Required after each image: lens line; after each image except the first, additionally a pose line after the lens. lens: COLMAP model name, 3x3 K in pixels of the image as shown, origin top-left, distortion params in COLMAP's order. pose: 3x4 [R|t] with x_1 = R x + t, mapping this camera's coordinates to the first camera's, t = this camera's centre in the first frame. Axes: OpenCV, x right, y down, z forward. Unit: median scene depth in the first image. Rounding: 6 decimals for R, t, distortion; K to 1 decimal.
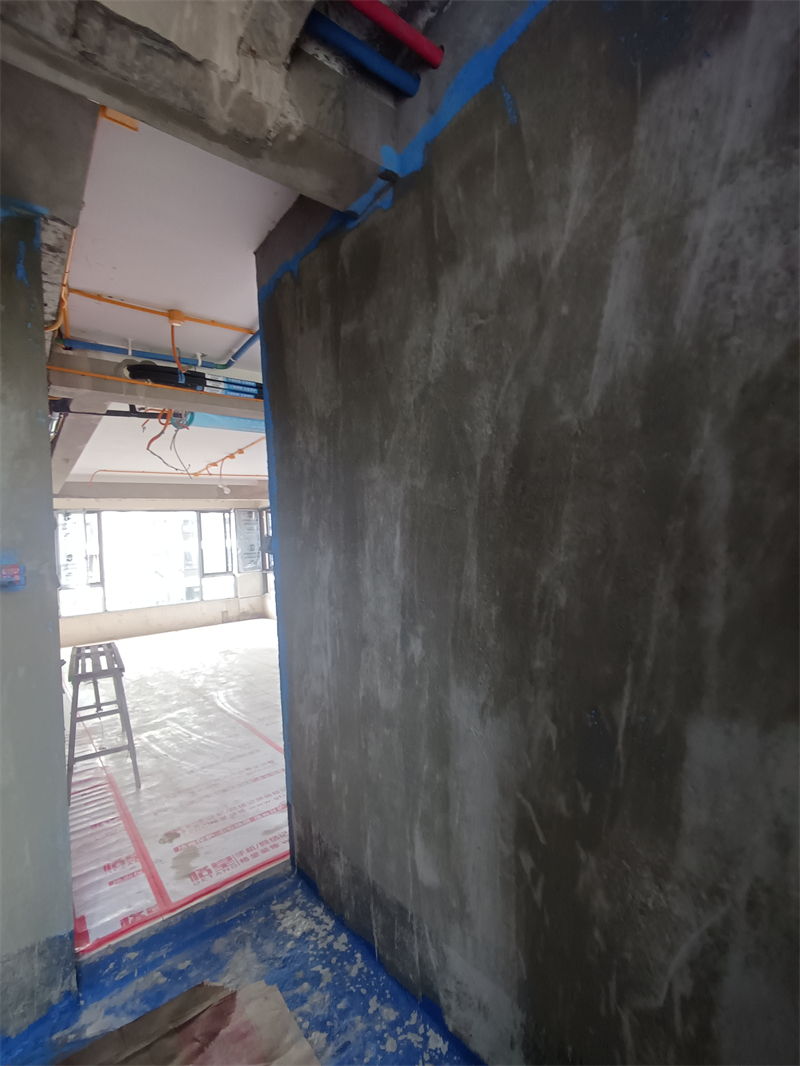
lens RADIAL K [[492.7, 0, 407.1], [0, 492.7, 535.6], [0, 0, 1]] dist [-0.004601, 0.002392]
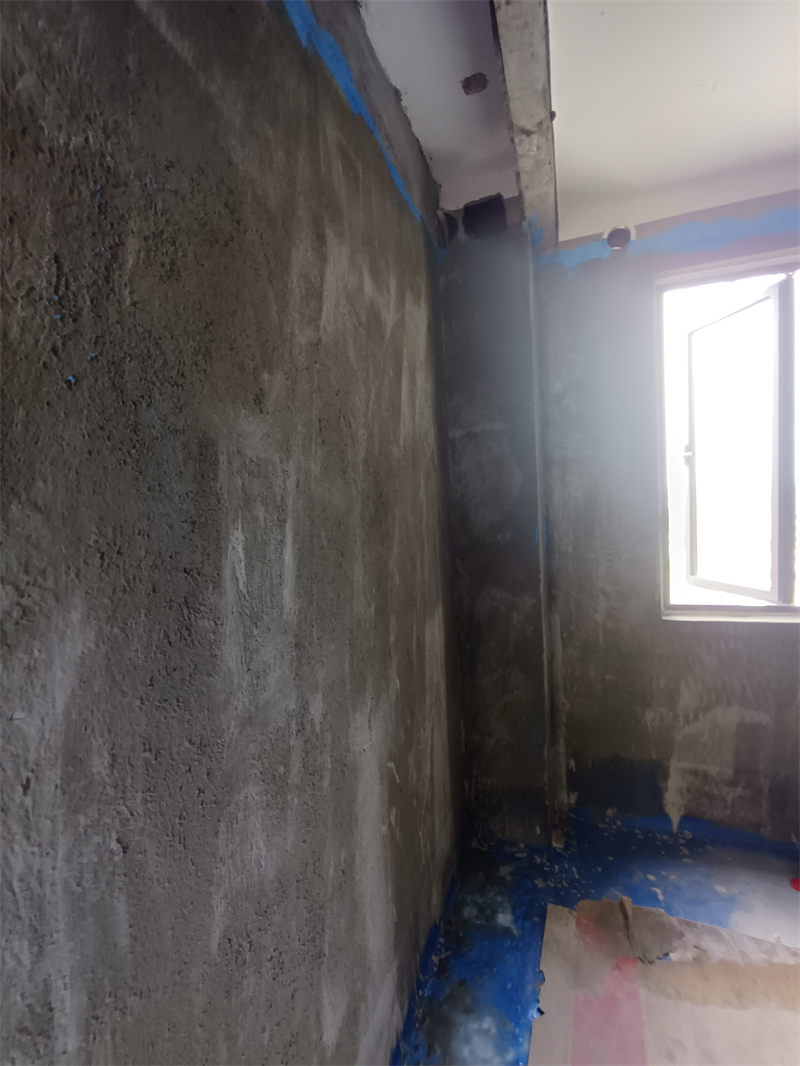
lens RADIAL K [[492.7, 0, 402.3], [0, 492.7, 535.4], [0, 0, 1]] dist [-0.004601, 0.002392]
pose [[-0.526983, 0.030498, 0.849329, -0.497738], [0.069742, 0.997537, 0.007453, -0.004042], [-0.847010, 0.063161, -0.527812, 0.993925]]
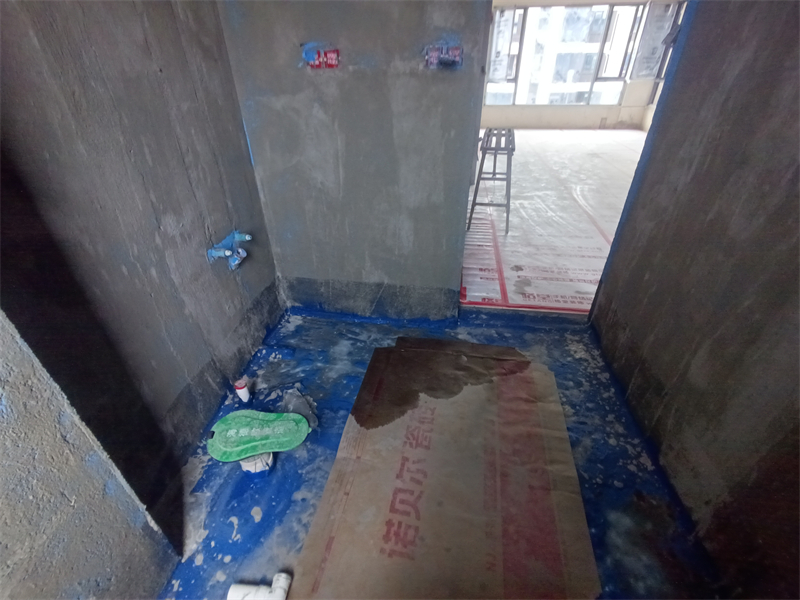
lens RADIAL K [[369.7, 0, 395.6], [0, 369.7, 306.0], [0, 0, 1]] dist [-0.004601, 0.002392]
pose [[0.674510, 0.445534, -0.588673, -0.001102], [-0.013783, 0.804833, 0.593342, 0.028464], [0.738137, -0.392101, 0.549008, 0.037630]]
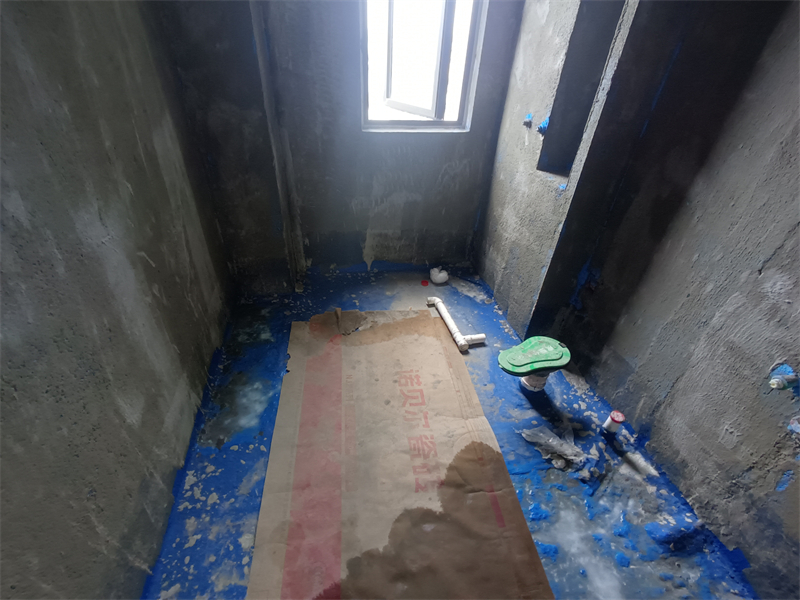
lens RADIAL K [[369.7, 0, 397.2], [0, 369.7, 305.5], [0, 0, 1]] dist [-0.004601, 0.002392]
pose [[-0.871758, -0.274755, 0.405646, -0.562907], [0.001439, 0.826514, 0.562914, 0.040573], [-0.489935, 0.491308, -0.720125, 0.945581]]
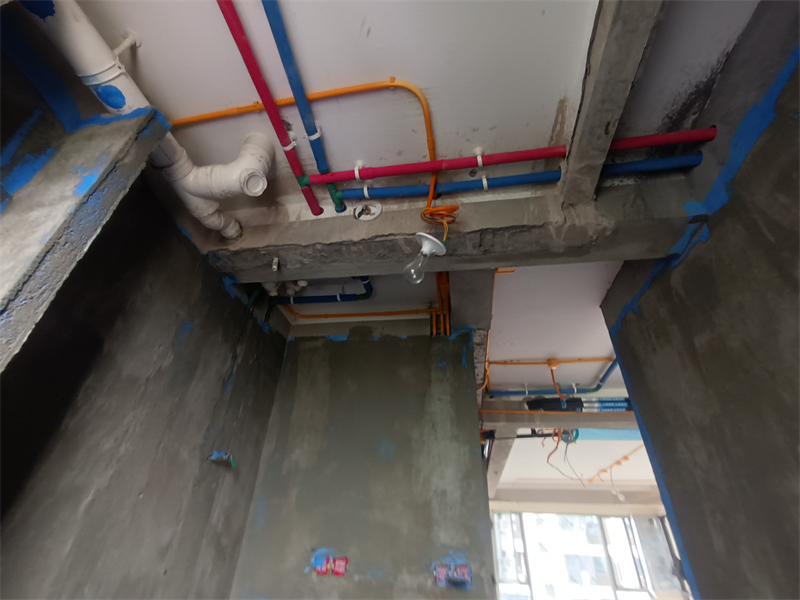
lens RADIAL K [[369.7, 0, 396.9], [0, 369.7, 299.2], [0, 0, 1]] dist [-0.004601, 0.002392]
pose [[0.664037, -0.341498, -0.665157, 0.007889], [-0.075413, 0.854479, -0.513983, -0.026292], [0.743887, 0.391465, 0.541653, 0.016154]]
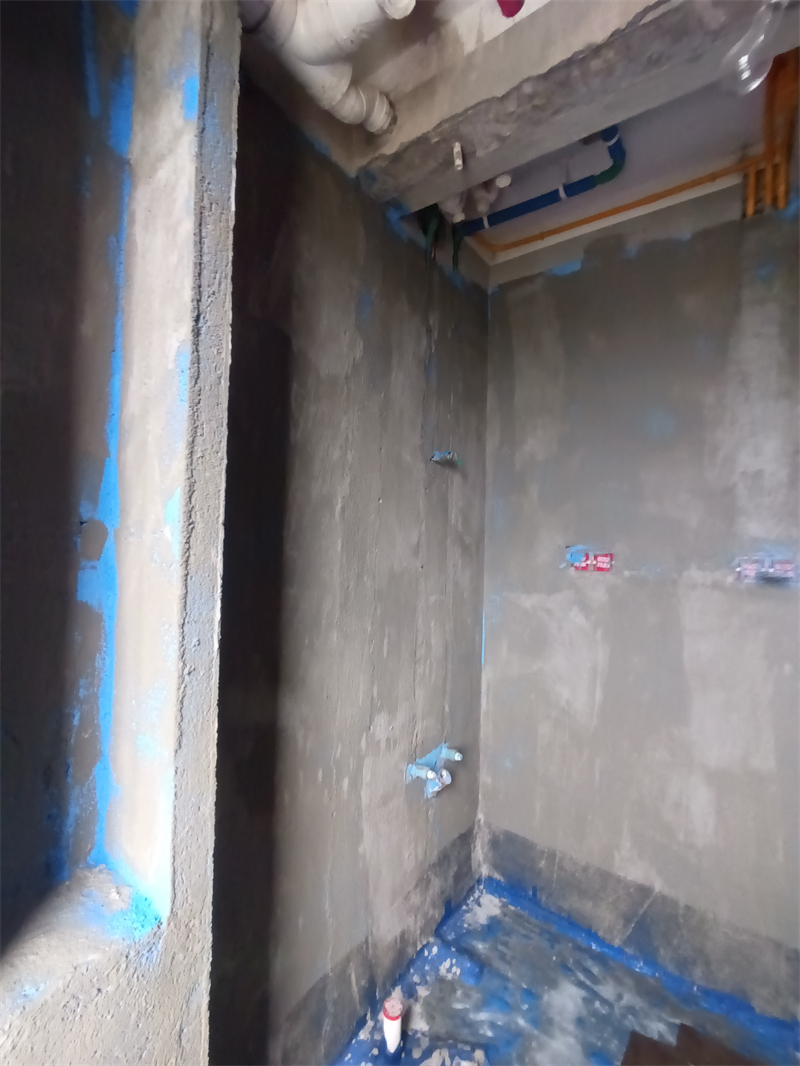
lens RADIAL K [[492.7, 0, 402.0], [0, 492.7, 537.0], [0, 0, 1]] dist [-0.004601, 0.002392]
pose [[0.263549, 0.063719, -0.962539, -0.044707], [-0.031400, 0.997854, 0.057459, -0.018300], [0.964135, 0.015081, 0.264985, -0.013862]]
